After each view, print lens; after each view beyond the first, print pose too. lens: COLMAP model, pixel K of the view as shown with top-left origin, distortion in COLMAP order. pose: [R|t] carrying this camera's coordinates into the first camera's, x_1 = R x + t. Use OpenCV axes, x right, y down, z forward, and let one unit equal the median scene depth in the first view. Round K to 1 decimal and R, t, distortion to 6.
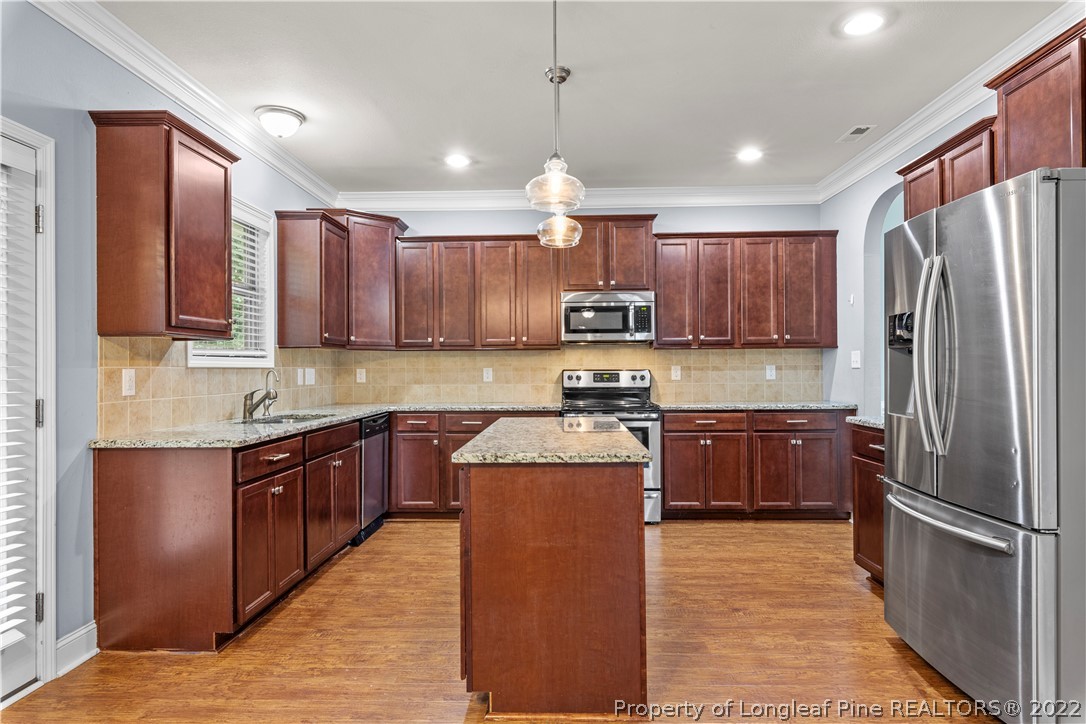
lens RADIAL K [[631.0, 0, 543.6], [0, 631.0, 364.6], [0, 0, 1]] dist [-0.000920, 0.000171]
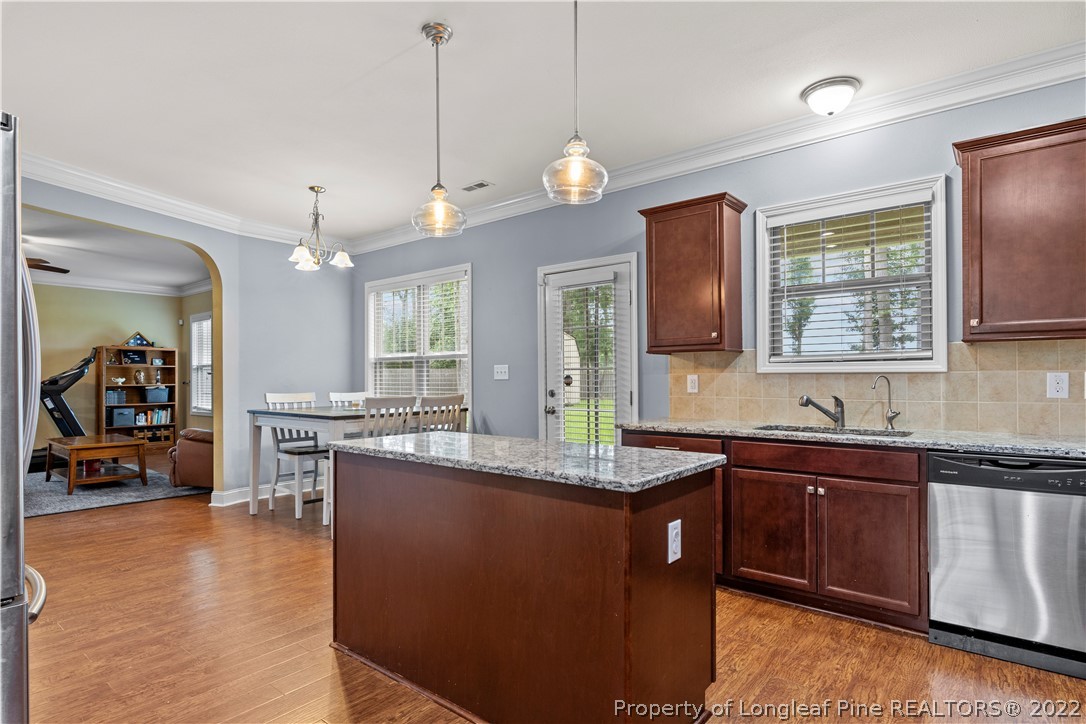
lens RADIAL K [[576.4, 0, 543.0], [0, 576.4, 368.7], [0, 0, 1]] dist [-0.002562, -0.000395]
pose [[-0.605564, 0.000672, -0.795796, 0.558794], [0.014595, 0.999841, -0.010261, 0.001122], [0.795663, -0.017828, -0.605478, 1.355210]]
